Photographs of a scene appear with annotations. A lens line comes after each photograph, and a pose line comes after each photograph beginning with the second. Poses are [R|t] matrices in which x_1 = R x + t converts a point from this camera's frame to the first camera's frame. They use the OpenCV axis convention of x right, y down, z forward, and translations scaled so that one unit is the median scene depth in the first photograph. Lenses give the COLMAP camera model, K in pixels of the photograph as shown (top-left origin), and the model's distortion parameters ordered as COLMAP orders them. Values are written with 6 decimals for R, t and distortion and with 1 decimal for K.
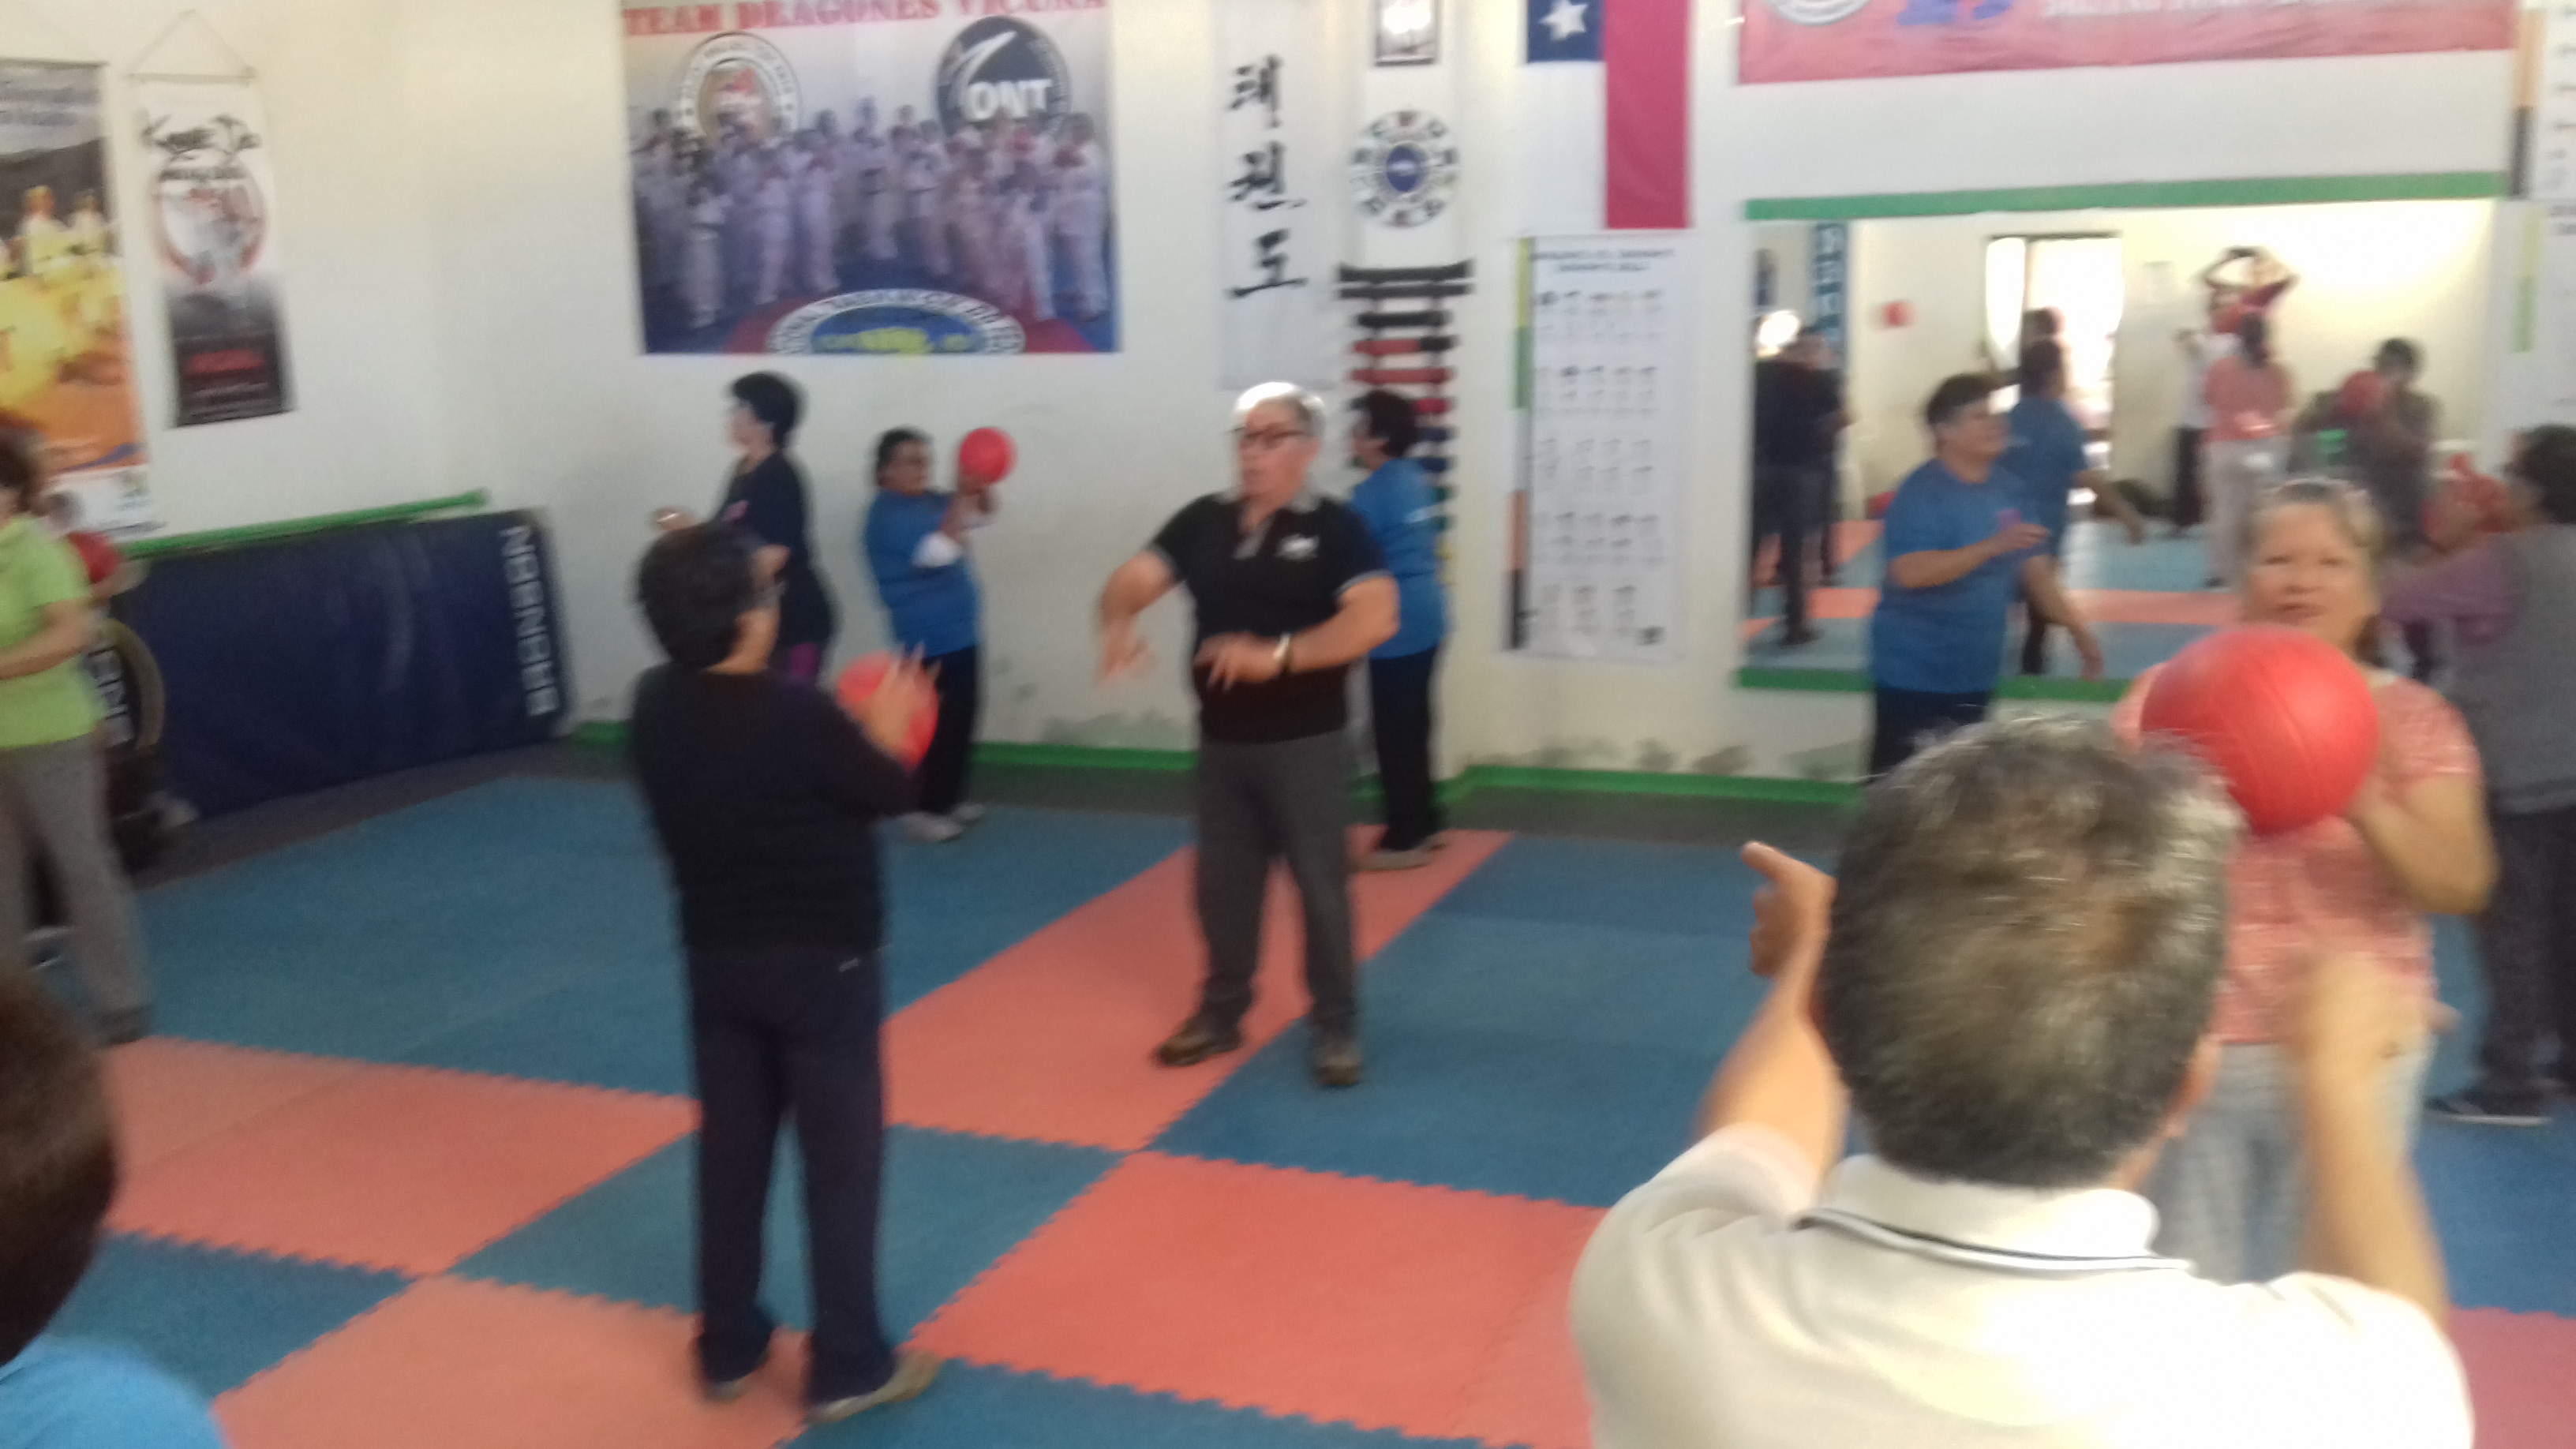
lens RADIAL K [[2399.8, 0, 1278.8], [0, 2399.8, 732.4], [0, 0, 1]] dist [0.114834, -0.256628]
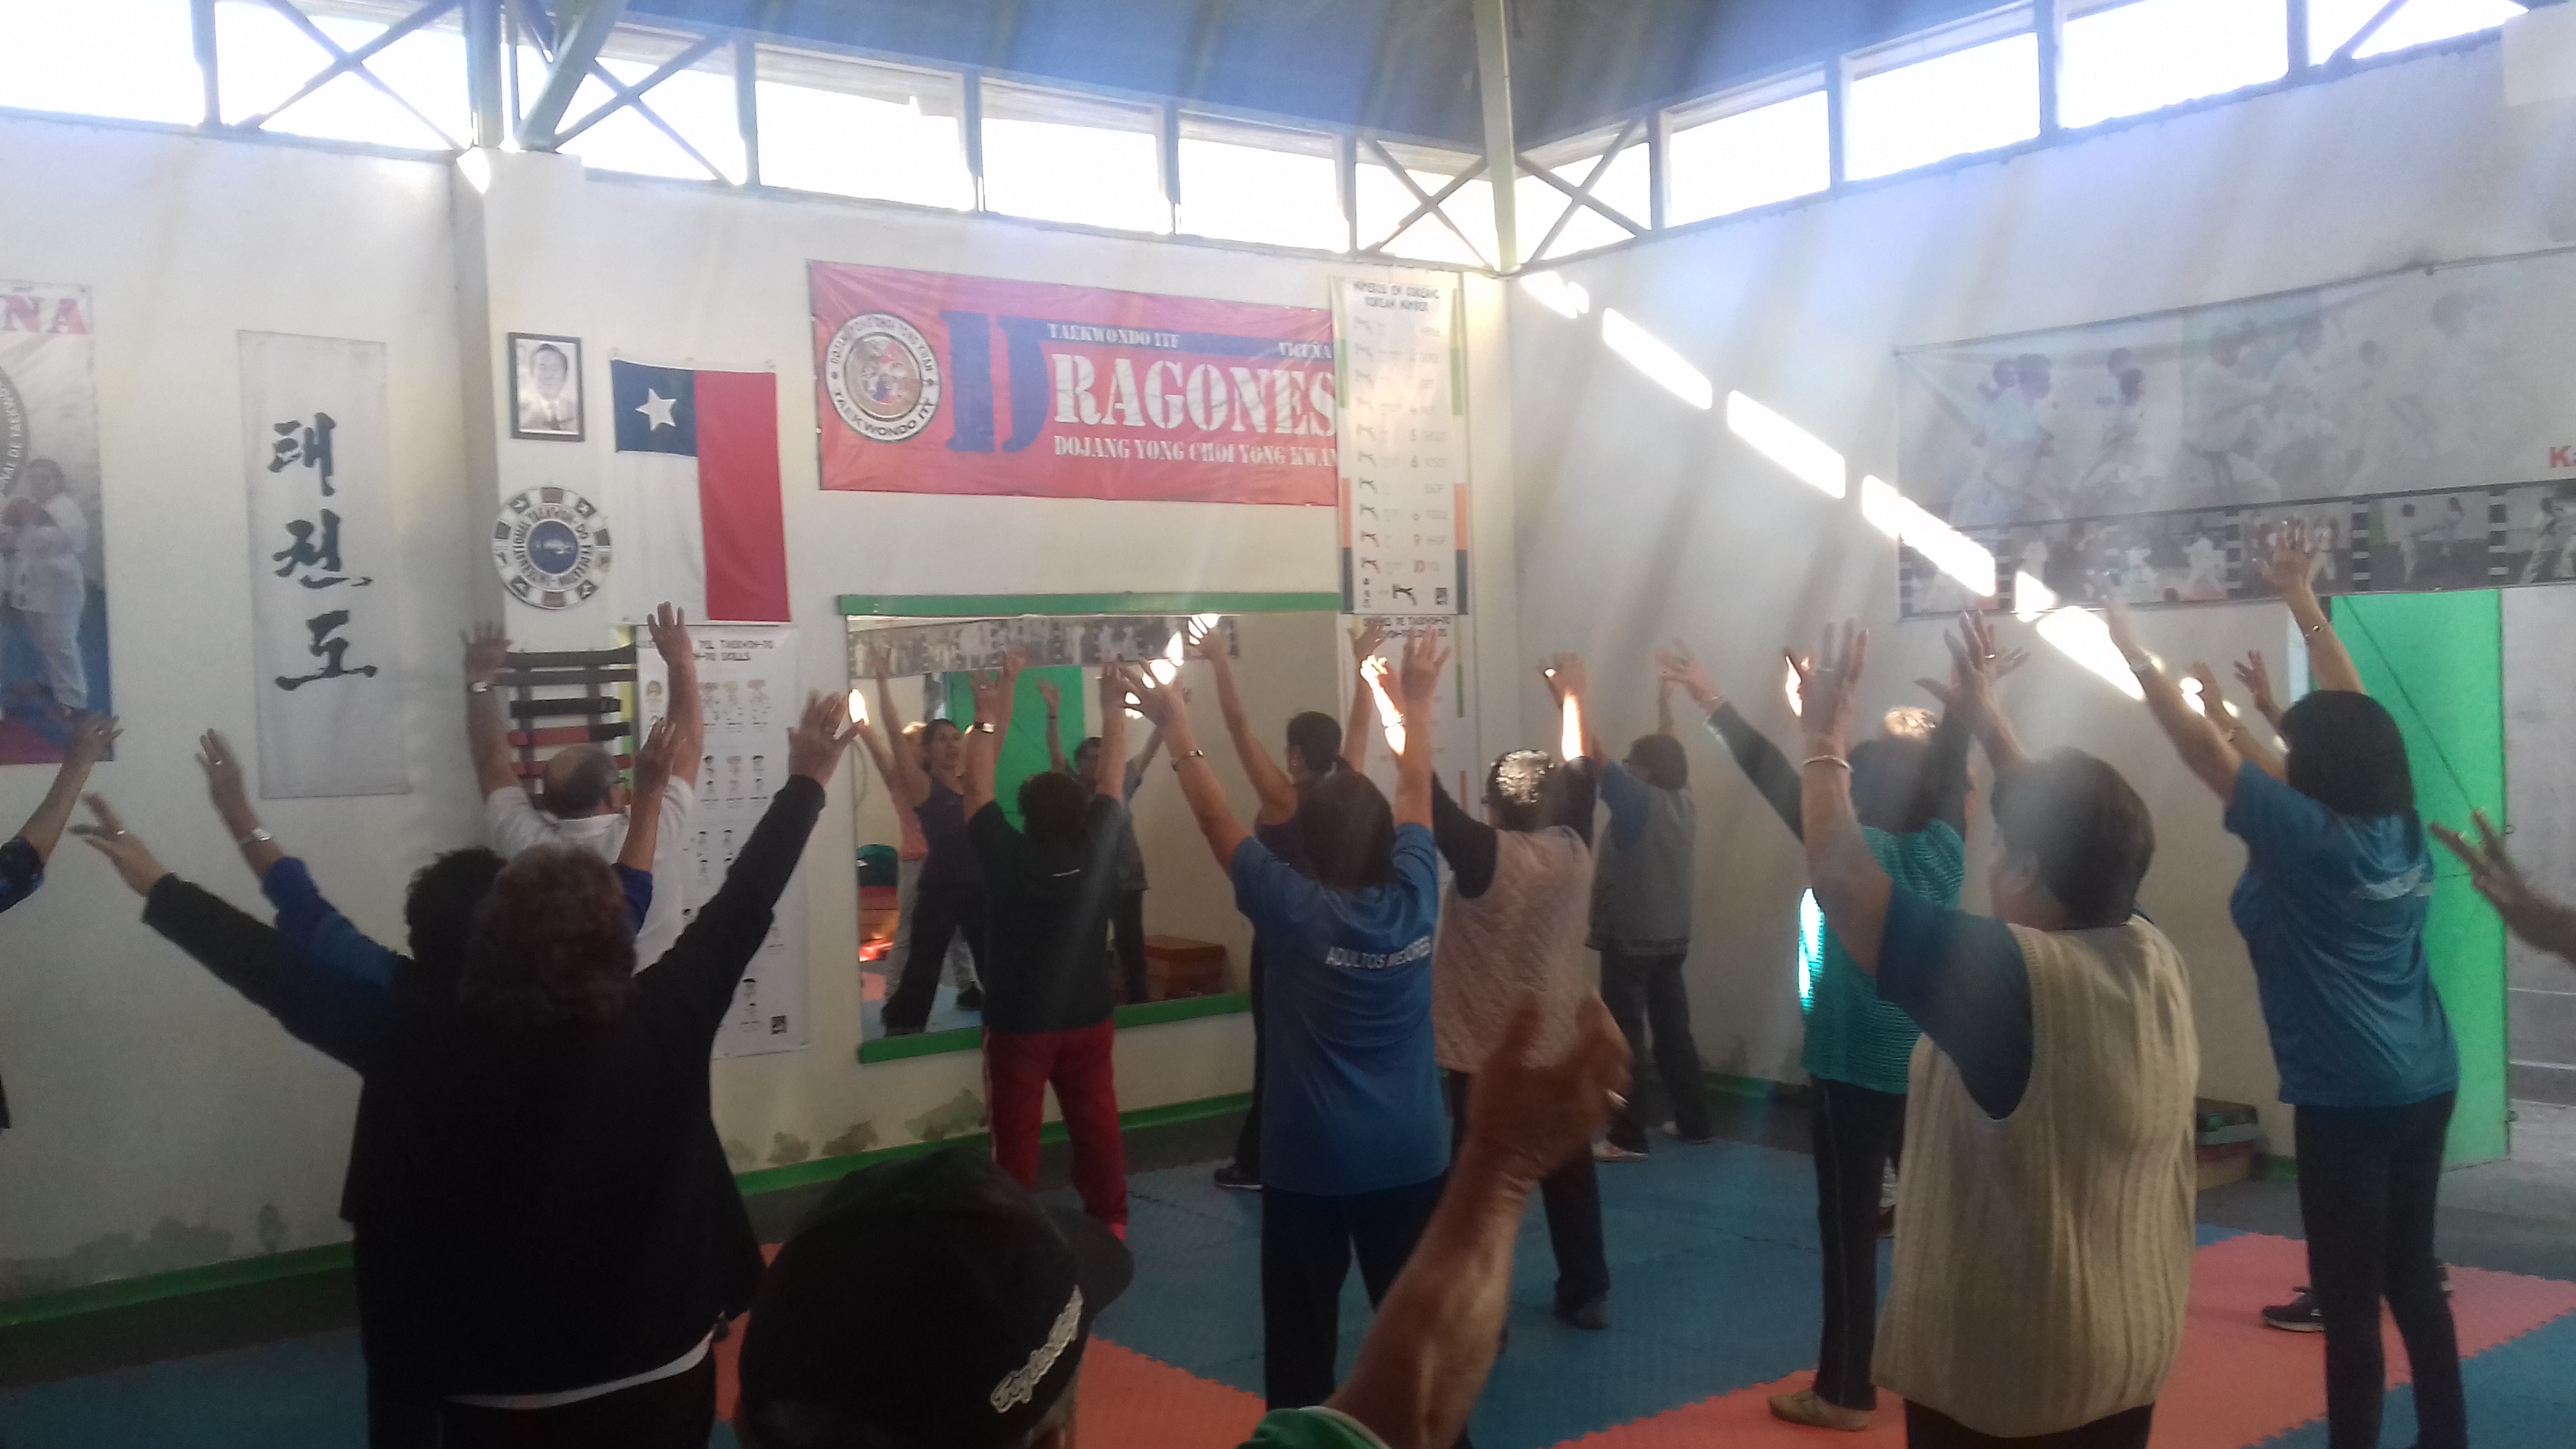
lens RADIAL K [[2399.8, 0, 1278.8], [0, 2399.8, 732.4], [0, 0, 1]] dist [0.114834, -0.256628]
pose [[0.516367, -0.009982, 0.856309, -0.565268], [0.179935, 0.978875, -0.097092, -0.023847], [-0.837250, 0.204215, 0.507255, 0.298620]]
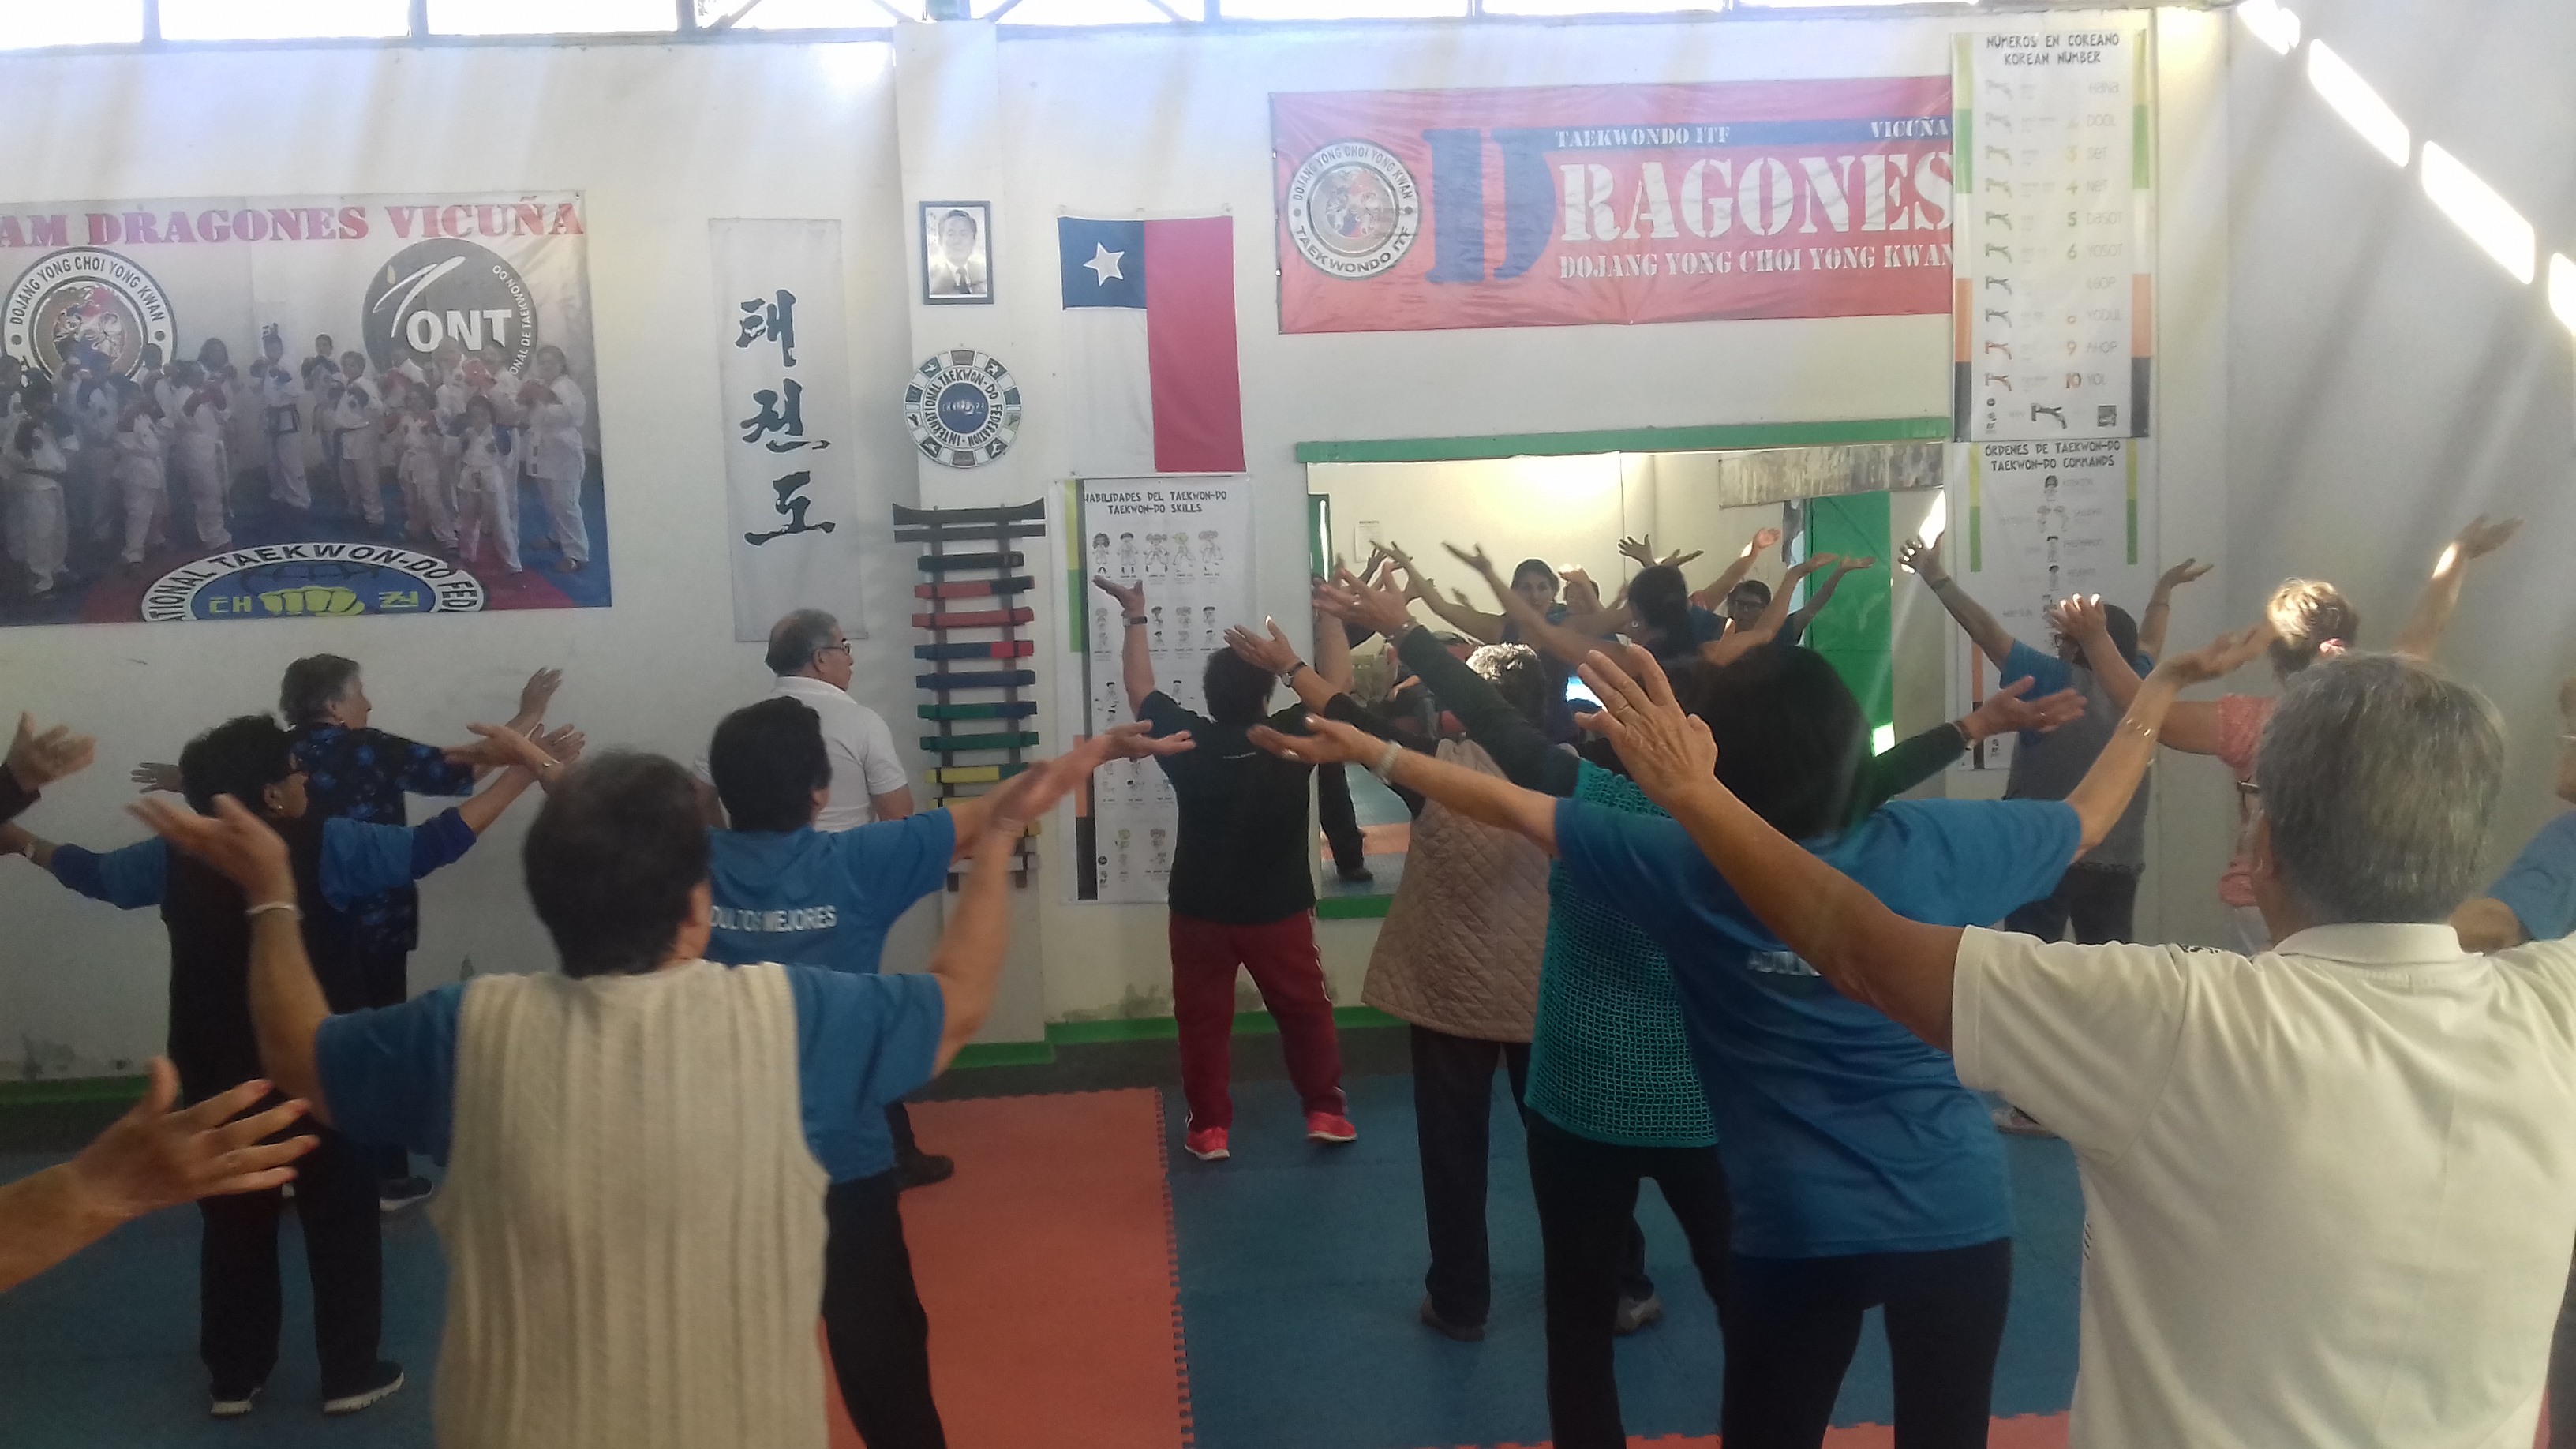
lens RADIAL K [[2345.3, 0, 1256.7], [0, 2345.3, 733.4], [0, 0, 1]] dist [0.113451, -0.236100]
pose [[0.903583, -0.047285, 0.425797, -0.235320], [0.094298, 0.991467, -0.090007, -0.009148], [-0.417907, 0.121481, 0.900331, 0.116359]]
